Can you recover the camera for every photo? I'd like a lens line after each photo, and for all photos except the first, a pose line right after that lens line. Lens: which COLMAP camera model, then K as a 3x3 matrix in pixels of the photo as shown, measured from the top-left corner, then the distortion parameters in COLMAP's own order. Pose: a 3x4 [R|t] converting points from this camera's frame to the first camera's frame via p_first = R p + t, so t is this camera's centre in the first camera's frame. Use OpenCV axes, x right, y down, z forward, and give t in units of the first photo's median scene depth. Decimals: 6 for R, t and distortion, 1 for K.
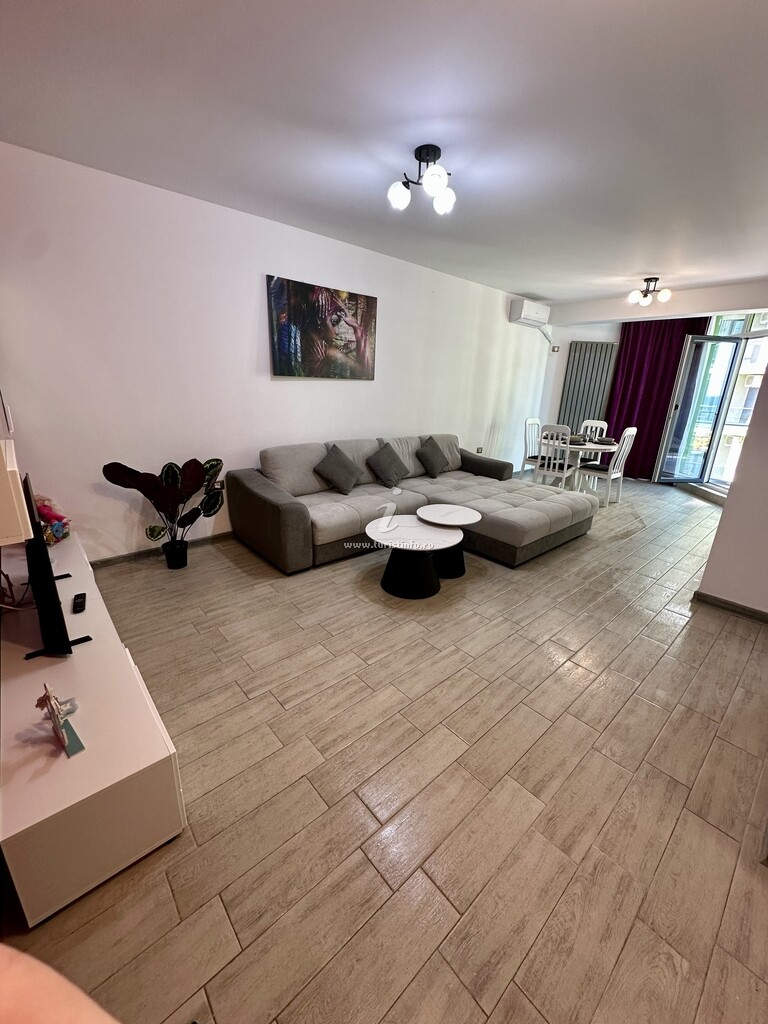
lens RADIAL K [[409.4, 0, 382.9], [0, 409.4, 508.2], [0, 0, 1]] dist [-0.001199, -0.000407]
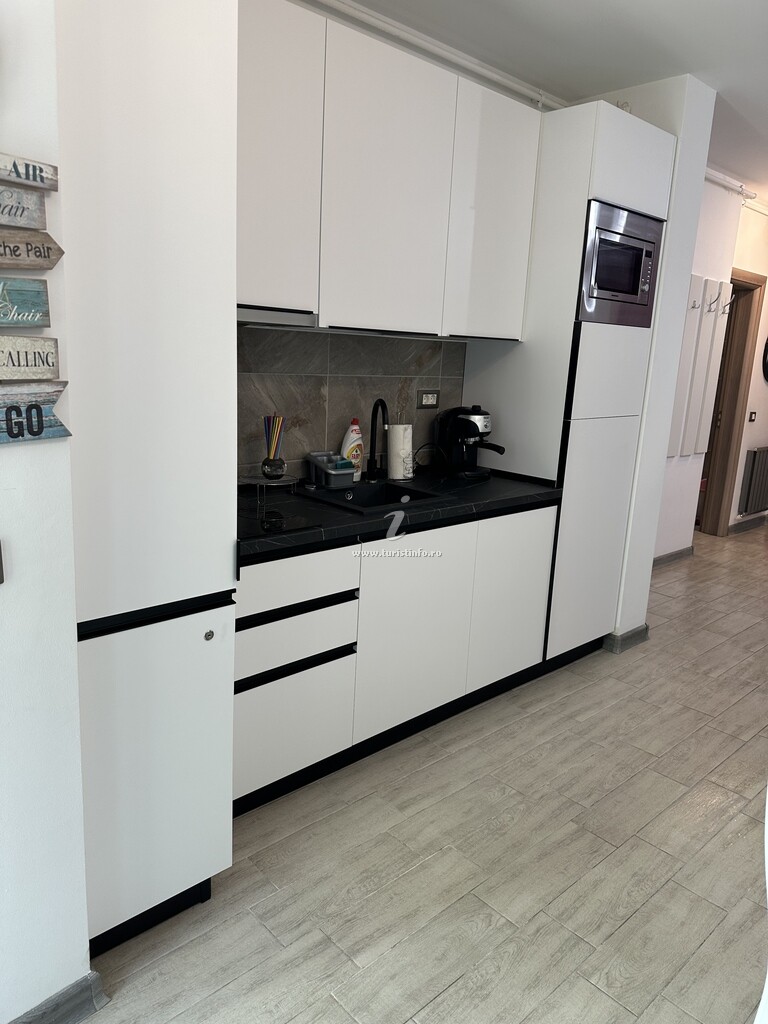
lens RADIAL K [[721.0, 0, 381.8], [0, 721.0, 506.8], [0, 0, 1]] dist [0.062159, -0.080339]
pose [[-0.996052, -0.079230, -0.040038, 0.952726], [-0.088668, 0.866187, 0.491791, -0.418465], [-0.004284, 0.493400, -0.869792, 1.478570]]
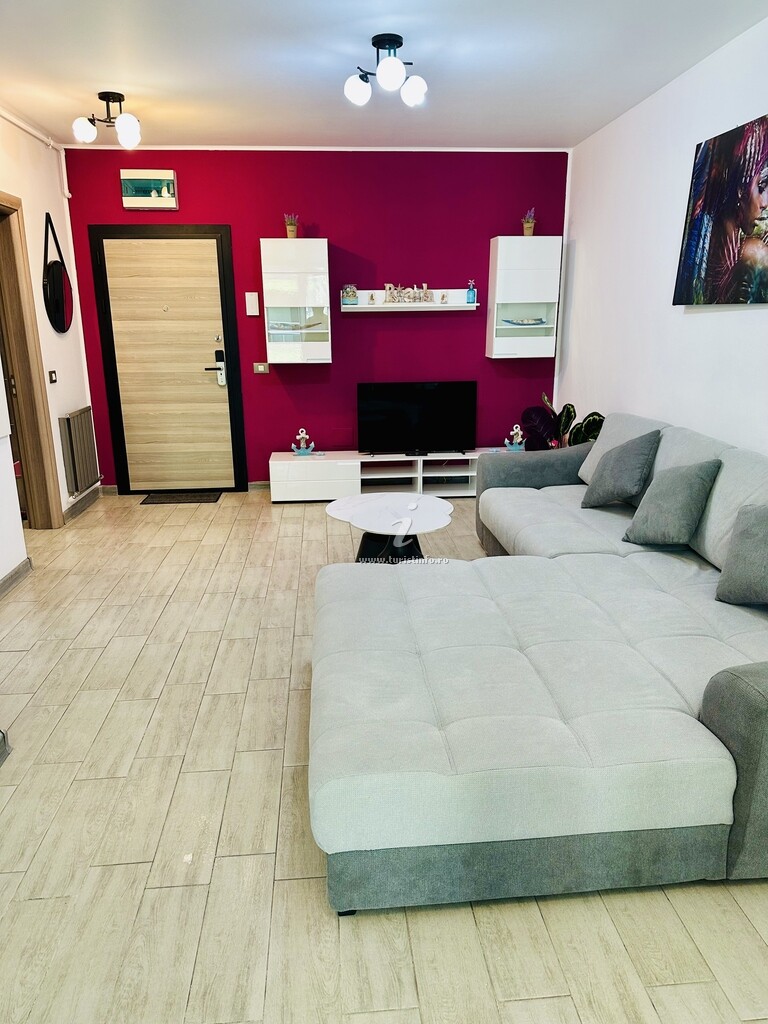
lens RADIAL K [[721.0, 0, 385.3], [0, 721.0, 511.2], [0, 0, 1]] dist [0.062159, -0.080339]
pose [[-0.594483, 0.179902, -0.783725, 0.811859], [-0.253030, 0.883288, 0.394688, -0.332355], [0.763260, 0.432942, -0.479579, 1.183615]]
